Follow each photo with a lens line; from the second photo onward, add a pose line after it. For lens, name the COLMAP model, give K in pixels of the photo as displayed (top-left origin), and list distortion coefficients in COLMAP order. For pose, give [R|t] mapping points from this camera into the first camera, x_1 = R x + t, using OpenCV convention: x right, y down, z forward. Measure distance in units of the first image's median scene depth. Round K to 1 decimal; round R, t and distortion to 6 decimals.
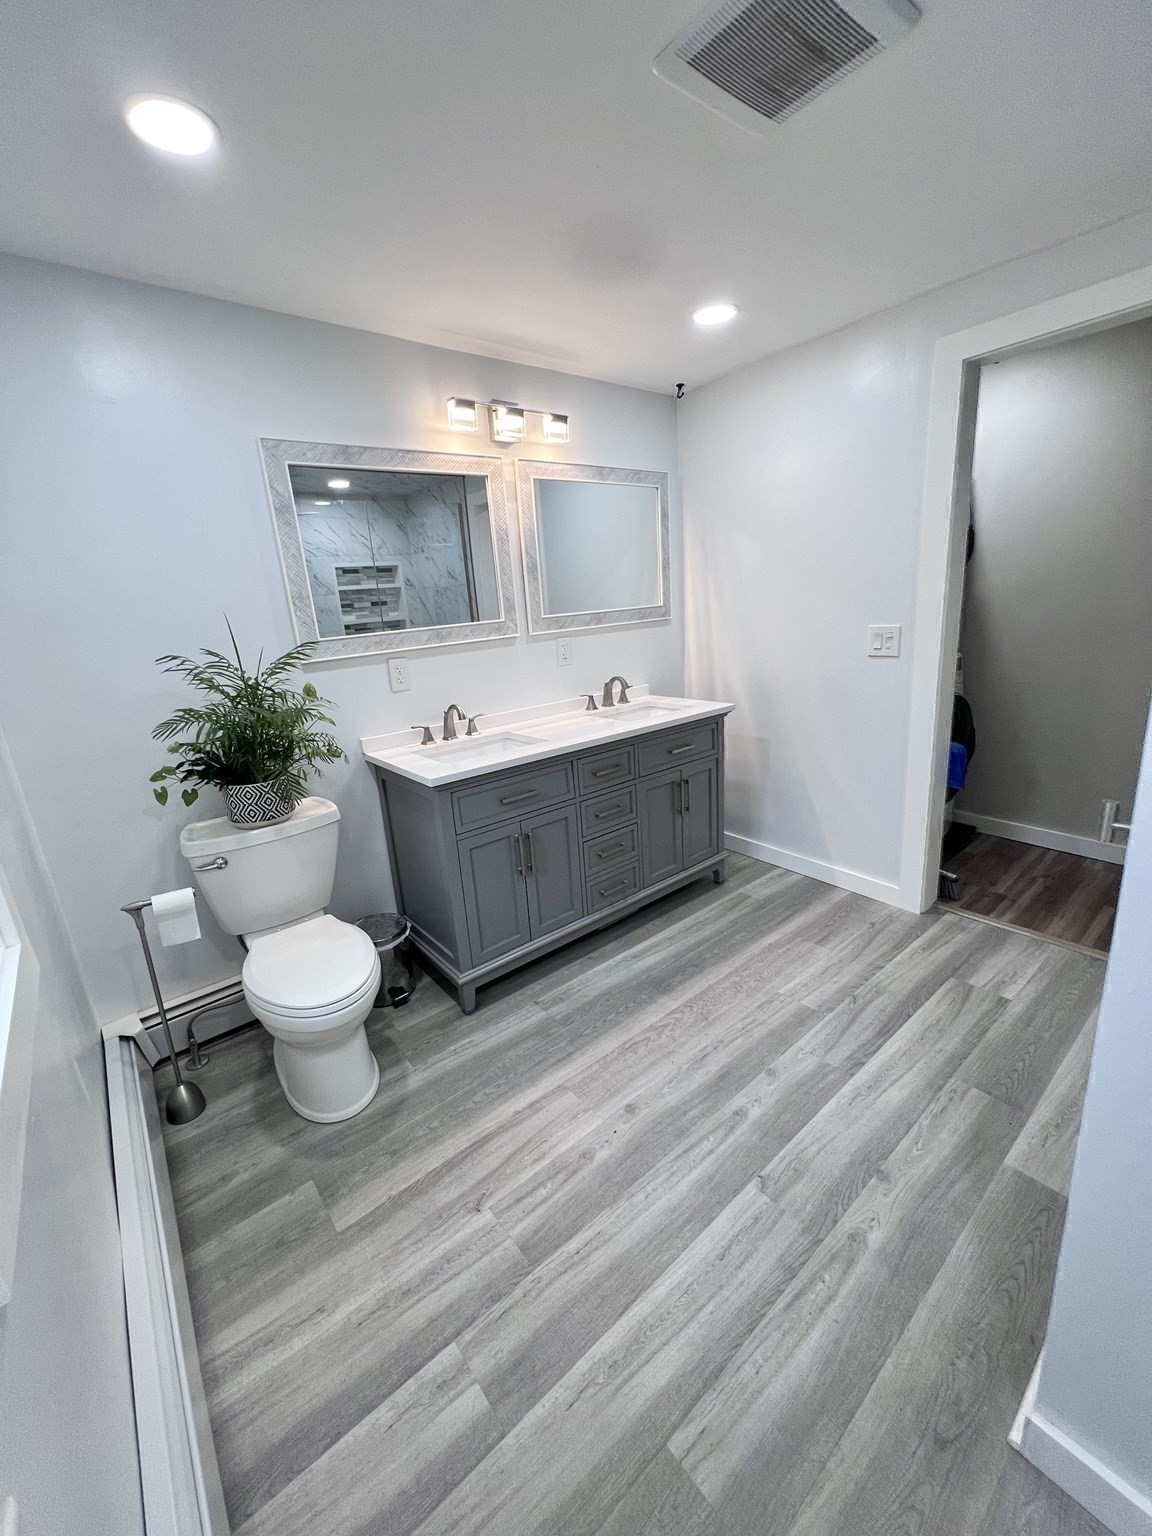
lens RADIAL K [[619.3, 0, 577.3], [0, 619.3, 758.9], [0, 0, 1]] dist [-0.003215, 0.001077]
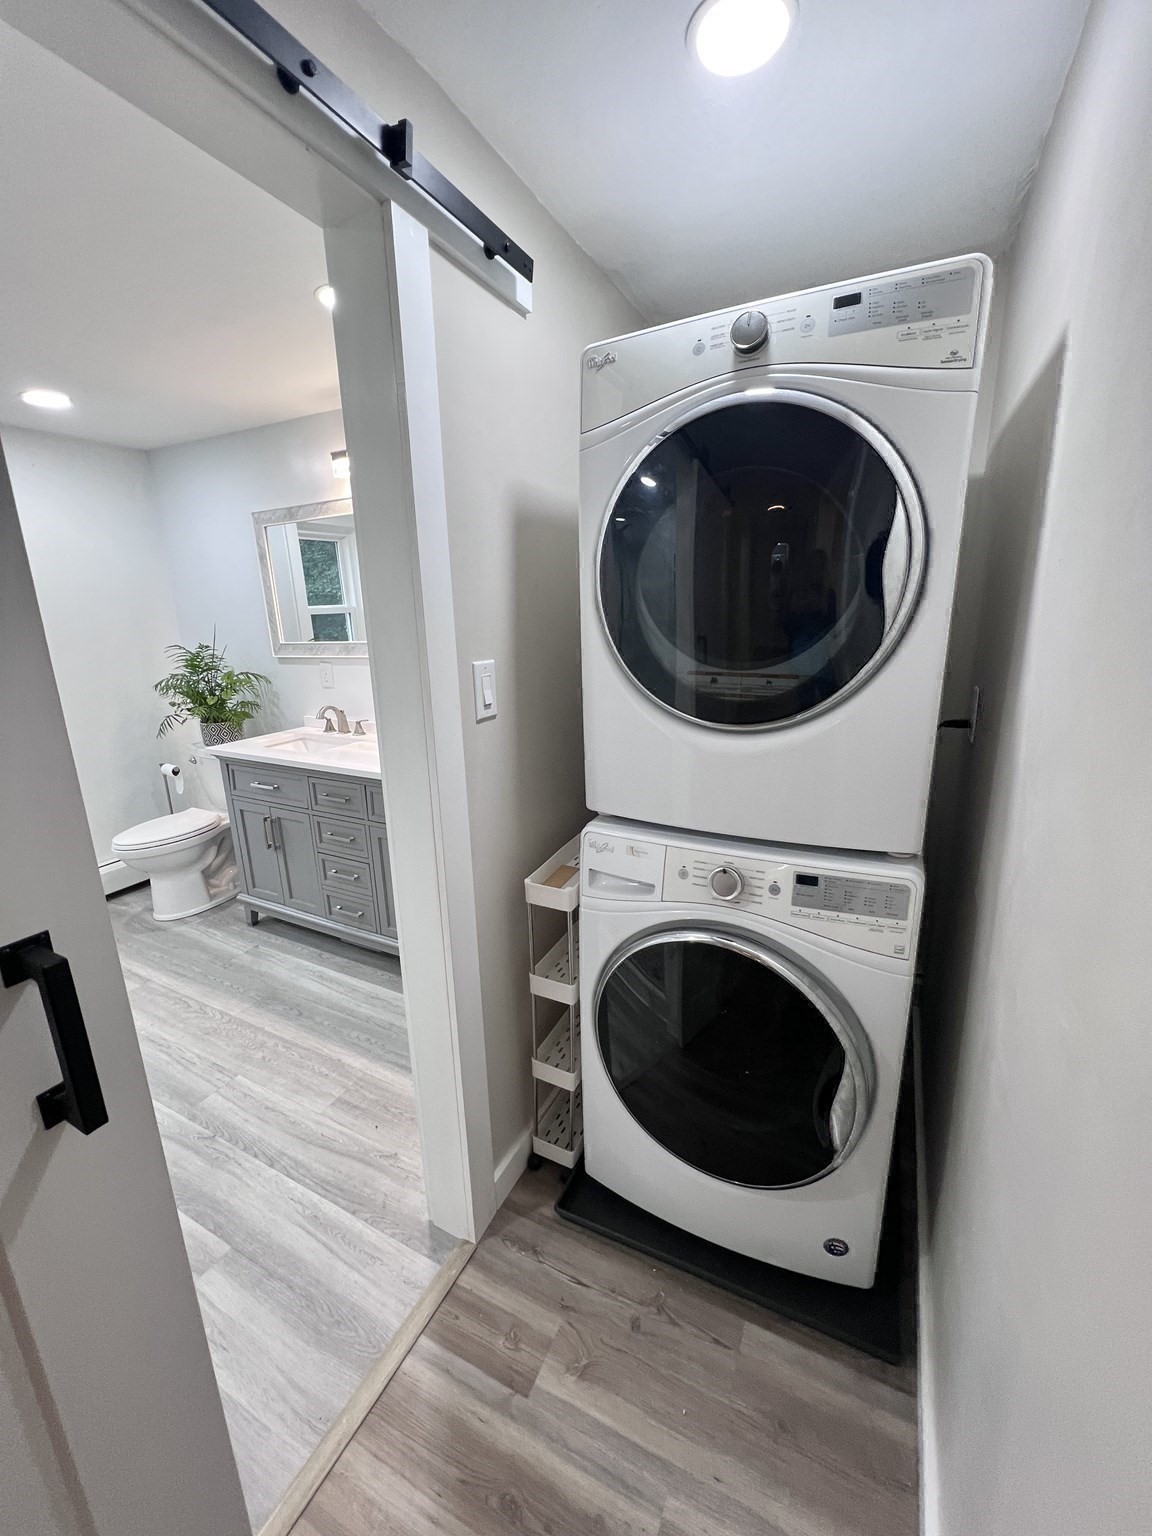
lens RADIAL K [[619.3, 0, 577.3], [0, 619.3, 758.9], [0, 0, 1]] dist [-0.003215, 0.001077]
pose [[0.407030, 0.280688, -0.869219, 1.104216], [-0.239042, 0.951183, 0.195219, -0.345973], [0.881581, 0.128320, 0.454256, 0.886747]]
